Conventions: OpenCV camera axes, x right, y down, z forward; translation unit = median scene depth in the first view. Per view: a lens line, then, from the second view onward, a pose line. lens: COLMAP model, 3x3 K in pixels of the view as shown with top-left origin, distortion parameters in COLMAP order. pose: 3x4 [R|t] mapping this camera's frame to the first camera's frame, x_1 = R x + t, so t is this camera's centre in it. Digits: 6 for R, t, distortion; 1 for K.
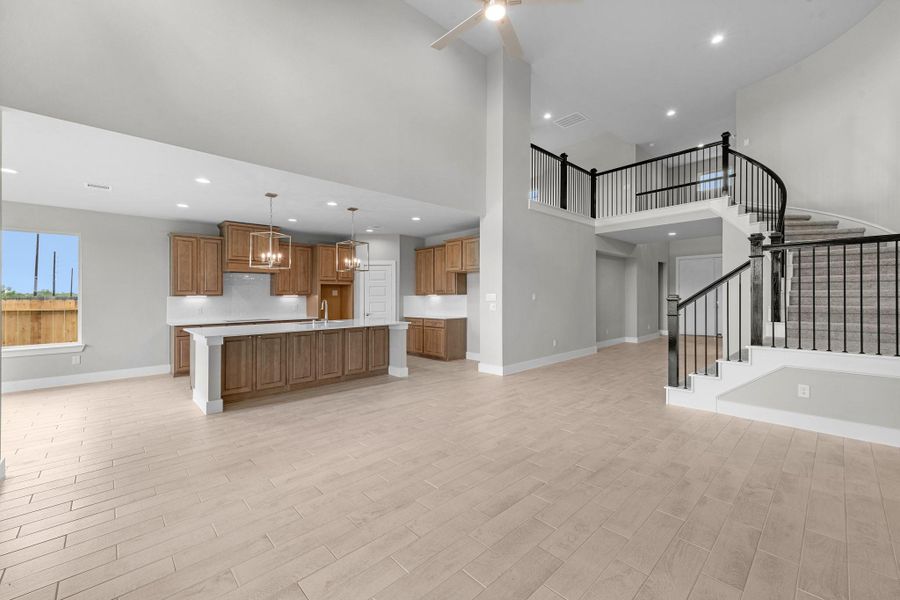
lens RADIAL K [[366.7, 0, 455.3], [0, 366.7, 287.3], [0, 0, 1]] dist [0.005457, -0.000035]
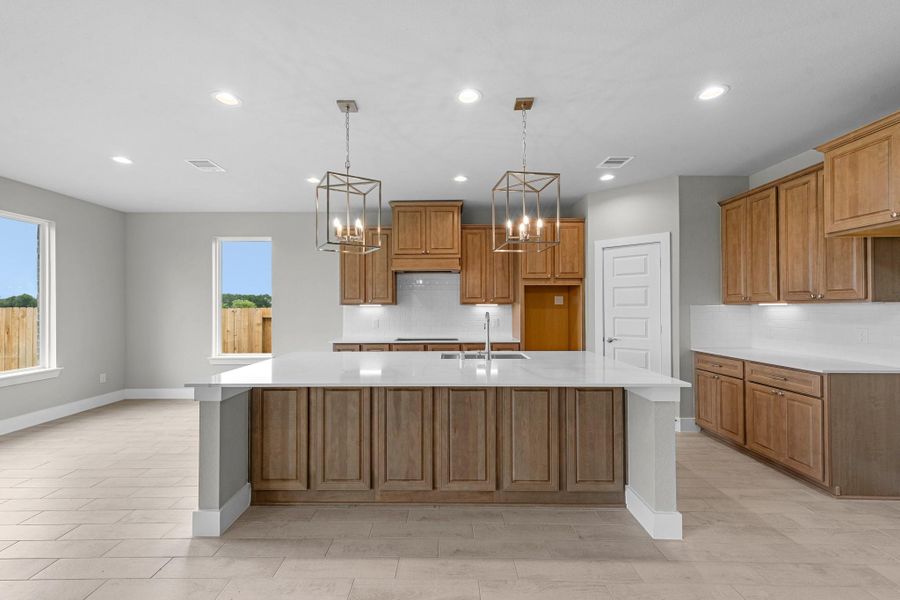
lens RADIAL K [[366.7, 0, 443.4], [0, 366.7, 301.6], [0, 0, 1]] dist [0.005457, -0.000035]
pose [[0.706980, -0.005477, -0.707212, -0.038605], [0.015162, 0.999858, 0.007414, 0.012802], [0.707071, -0.015964, 0.706962, 0.545487]]
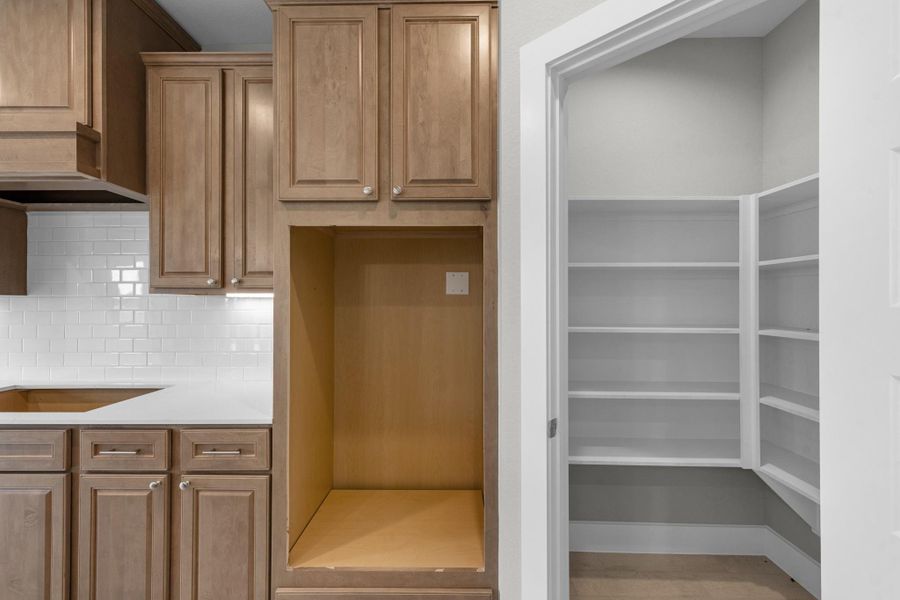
lens RADIAL K [[366.7, 0, 455.0], [0, 366.7, 300.6], [0, 0, 1]] dist [0.005457, -0.000035]
pose [[0.704991, -0.001789, -0.709214, -0.213374], [0.015217, 0.999805, 0.012604, 0.029383], [0.709053, -0.019678, 0.704881, 1.065103]]
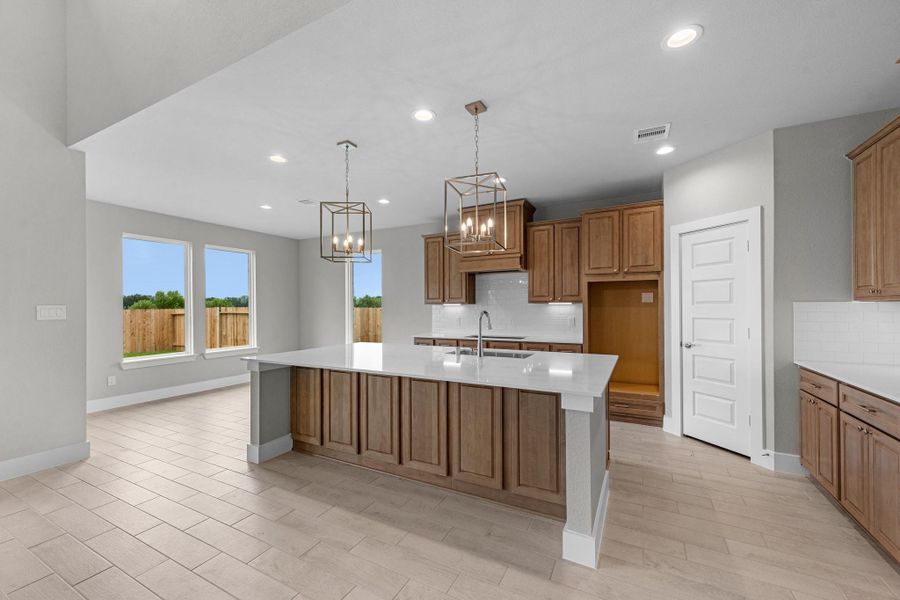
lens RADIAL K [[366.7, 0, 450.7], [0, 366.7, 301.5], [0, 0, 1]] dist [0.005457, -0.000035]
pose [[0.303706, -0.008634, -0.952727, 0.113007], [0.027451, 0.999623, -0.000308, 0.017070], [0.952370, -0.026060, 0.303829, 0.723674]]
